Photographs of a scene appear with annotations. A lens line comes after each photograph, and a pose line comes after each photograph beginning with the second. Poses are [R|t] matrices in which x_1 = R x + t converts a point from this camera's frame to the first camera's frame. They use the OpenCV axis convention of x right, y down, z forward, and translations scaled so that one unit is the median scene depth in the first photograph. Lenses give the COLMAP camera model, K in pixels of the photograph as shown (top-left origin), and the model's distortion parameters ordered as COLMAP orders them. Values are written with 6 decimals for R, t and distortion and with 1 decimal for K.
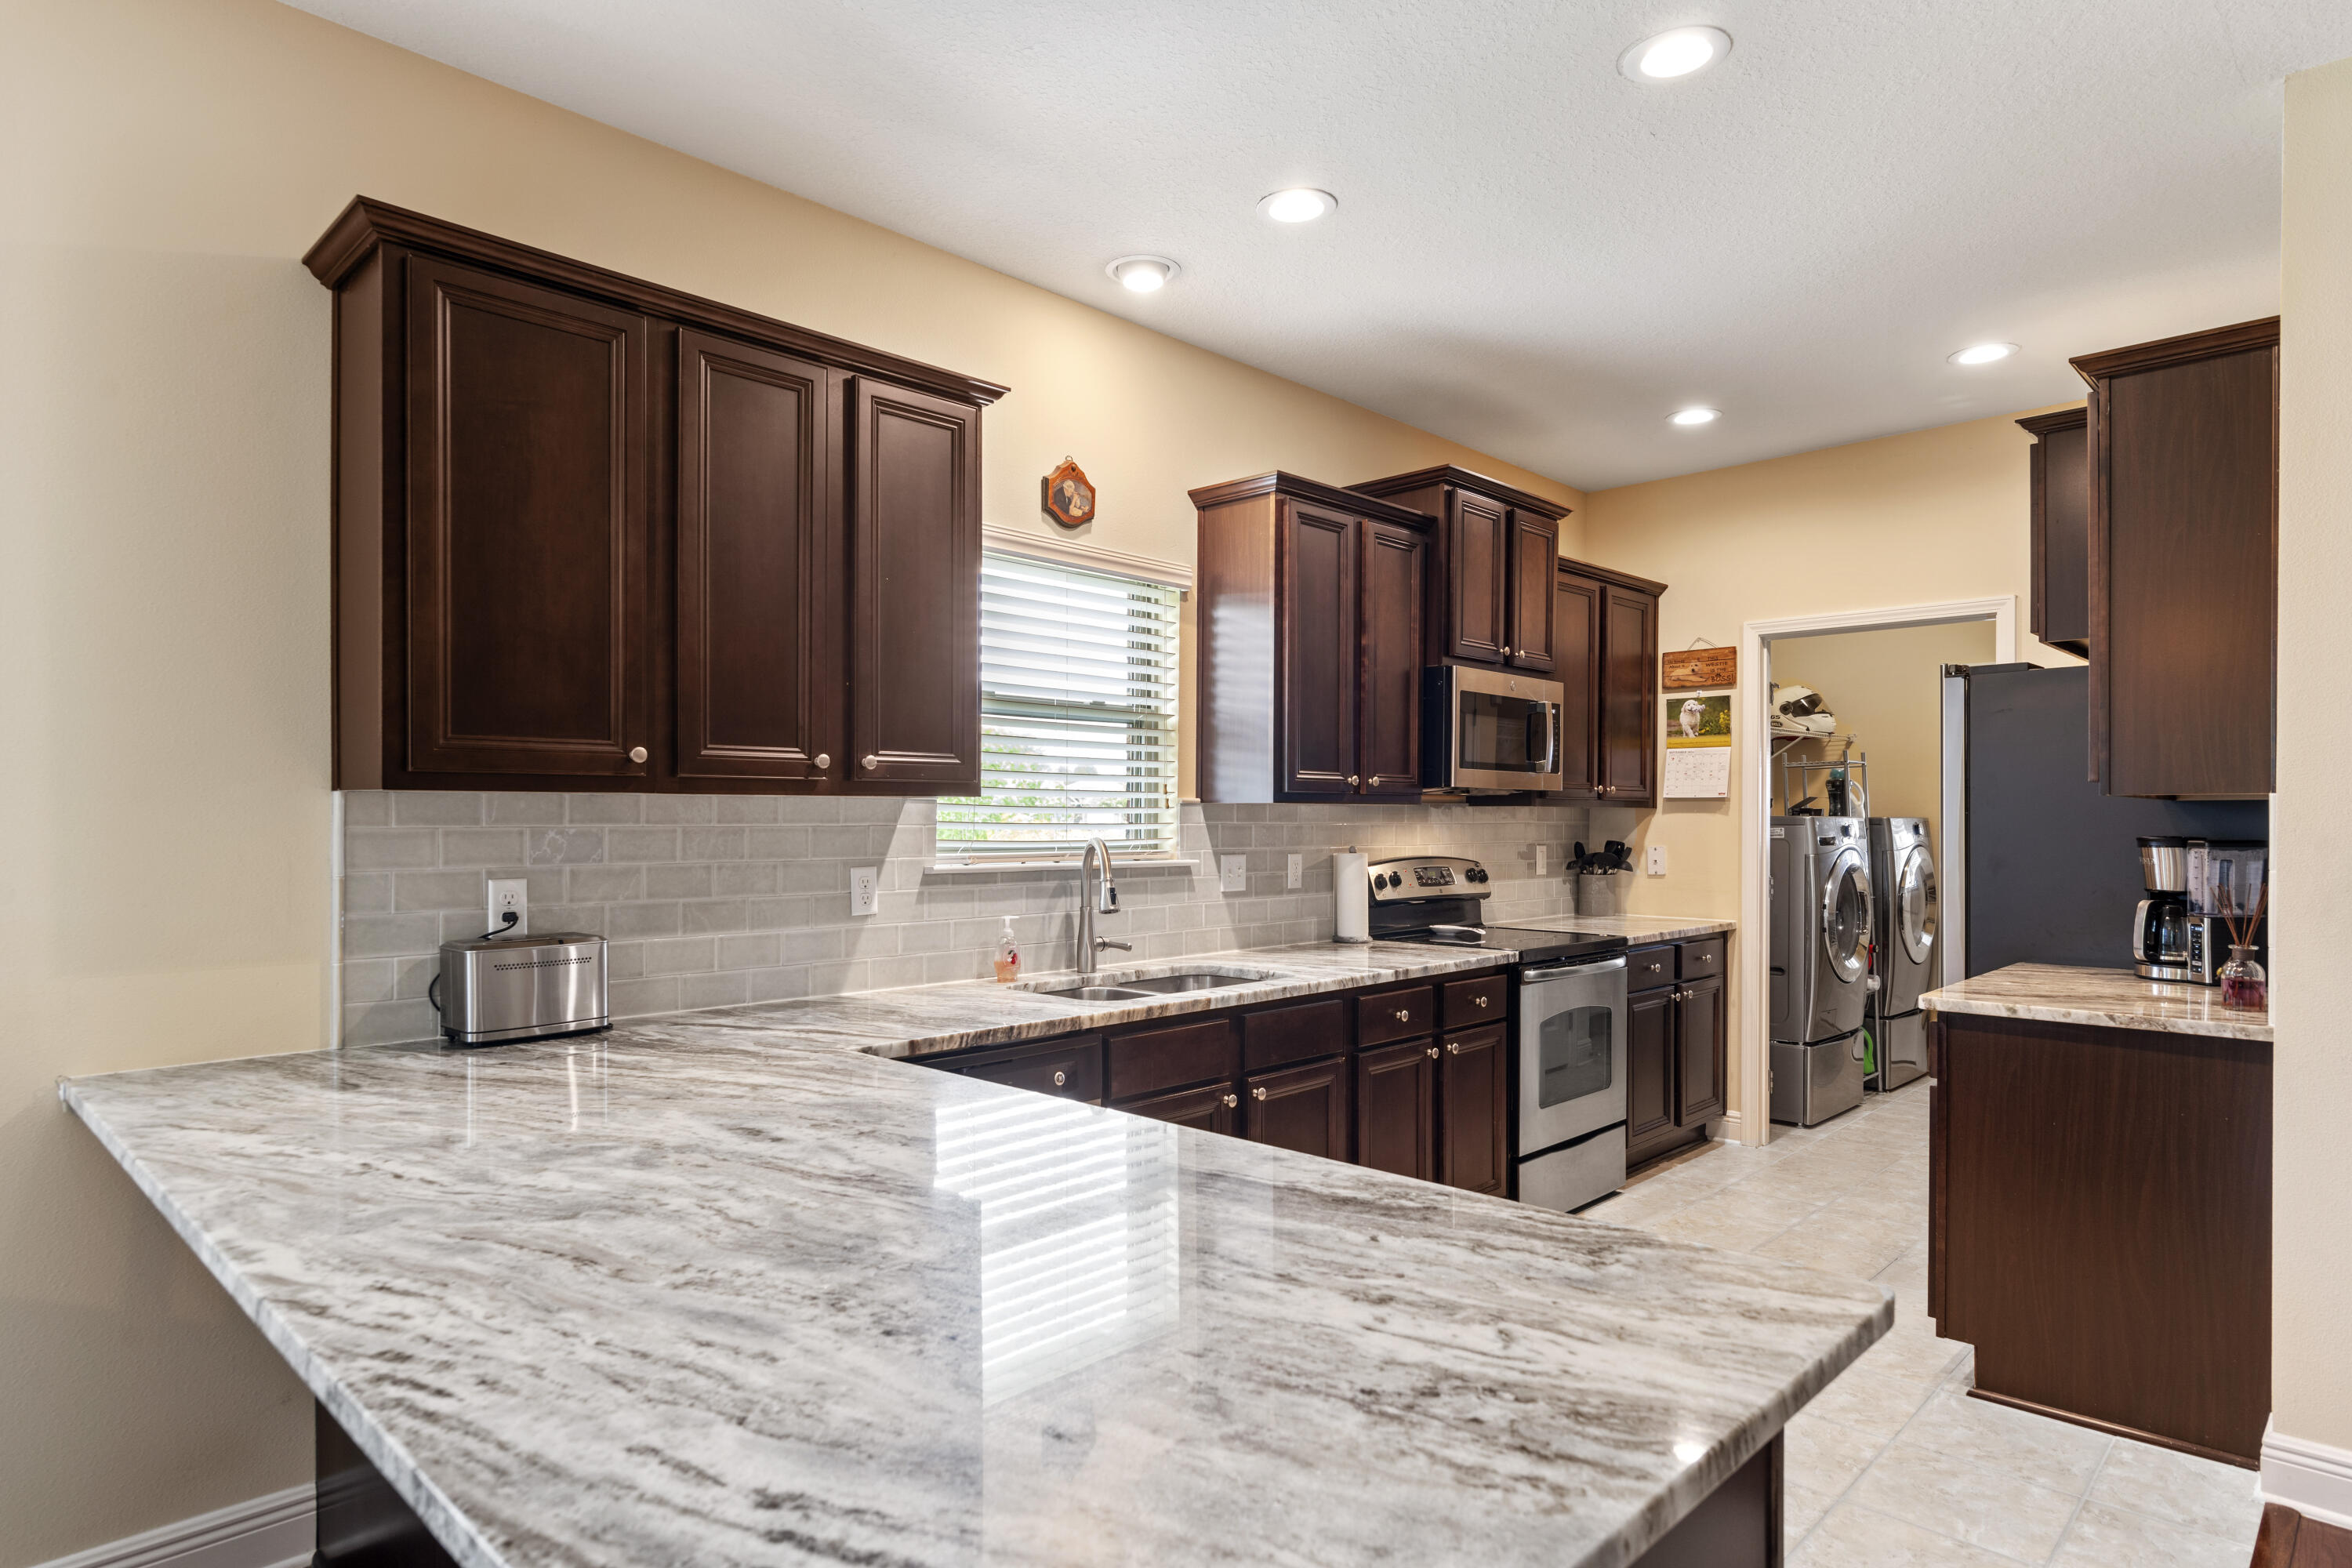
lens RADIAL K [[1302.9, 0, 1172.2], [0, 1302.9, 821.7], [0, 0, 1]] dist [0.002100, 0.000900]
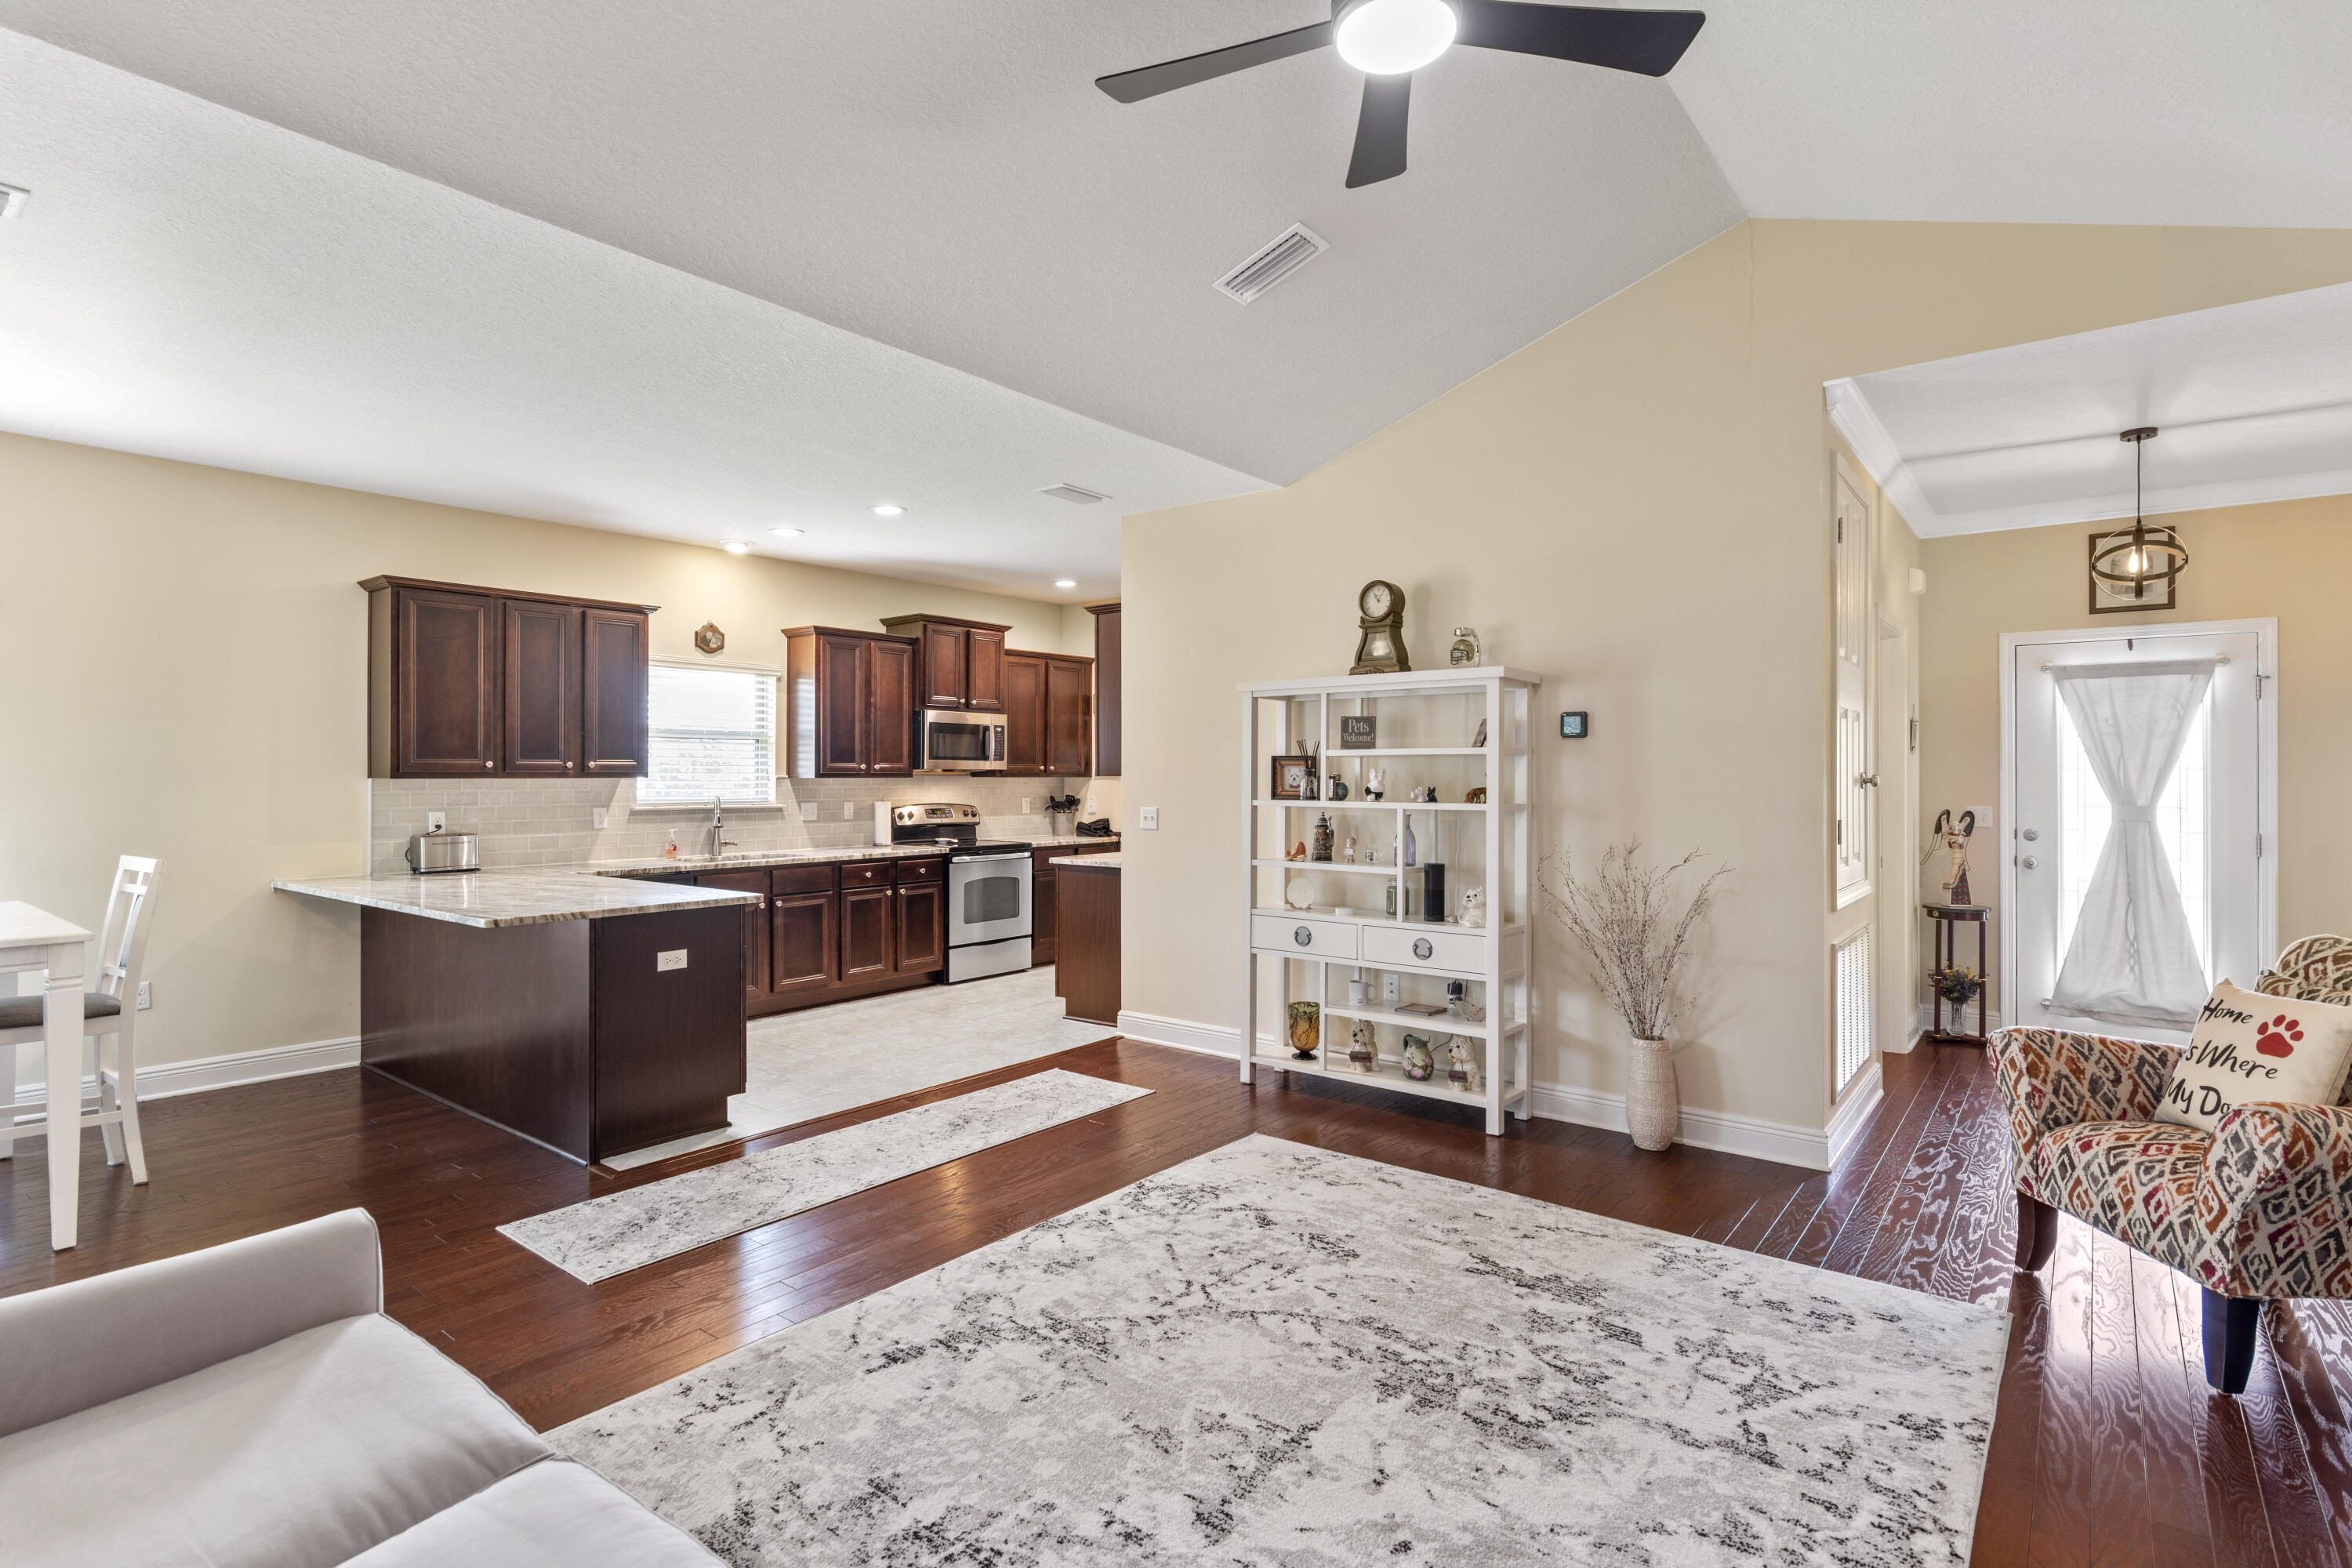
lens RADIAL K [[1142.9, 0, 1173.6], [0, 1142.9, 770.4], [0, 0, 1]] dist [0.002376, -0.000100]
pose [[0.994917, -0.002470, 0.100671, 0.457508], [0.003278, 0.999964, -0.007862, -0.009721], [-0.100648, 0.008152, 0.994889, -0.899075]]
